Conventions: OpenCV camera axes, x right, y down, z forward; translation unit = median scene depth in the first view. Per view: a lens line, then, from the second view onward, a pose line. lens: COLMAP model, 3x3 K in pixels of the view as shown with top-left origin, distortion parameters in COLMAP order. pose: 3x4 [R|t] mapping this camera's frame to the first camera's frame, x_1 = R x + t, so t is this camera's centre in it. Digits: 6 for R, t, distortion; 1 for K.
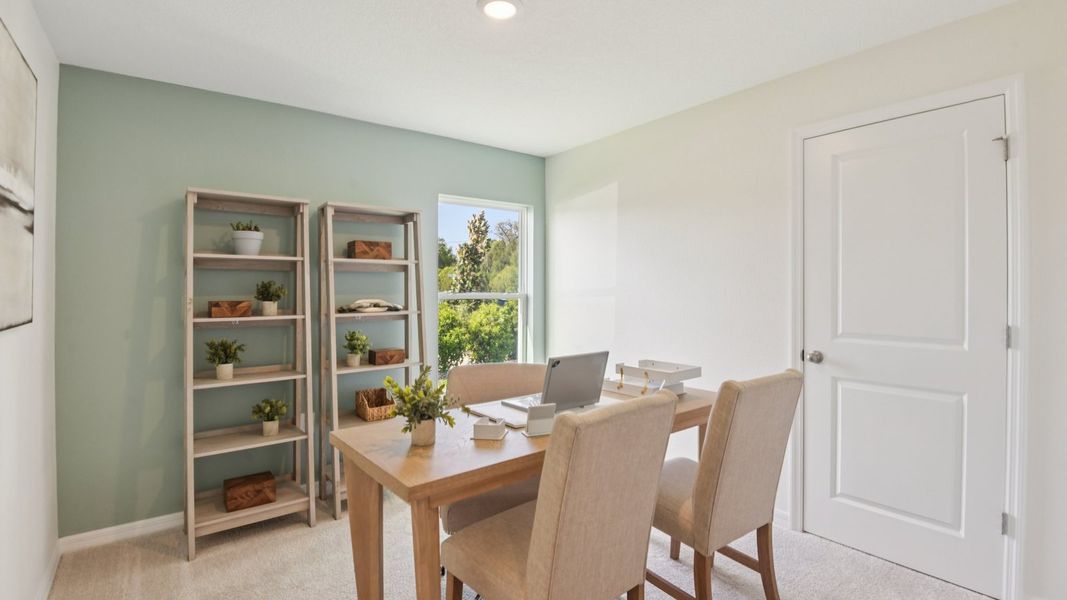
lens RADIAL K [[540.0, 0, 533.5], [0, 540.0, 300.0], [0, 0, 1]] dist [-0.021103, -0.001188]
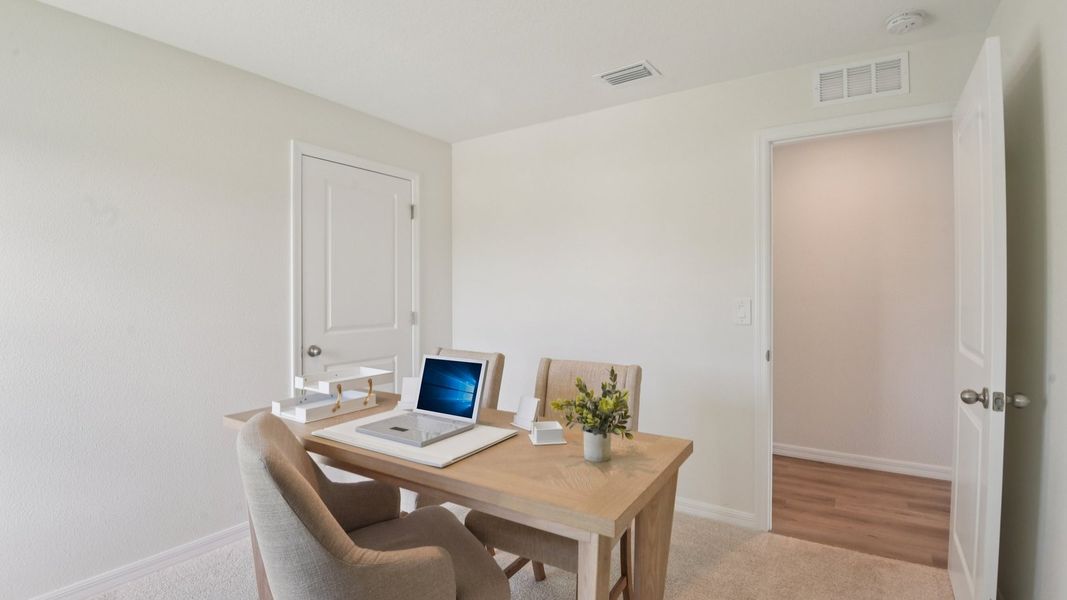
lens RADIAL K [[540.0, 0, 533.5], [0, 540.0, 300.0], [0, 0, 1]] dist [-0.021103, -0.001188]
pose [[-0.389149, -0.020453, 0.920948, -0.736077], [0.004311, 0.999702, 0.024024, -0.027600], [-0.921165, 0.013320, -0.388945, 1.049373]]
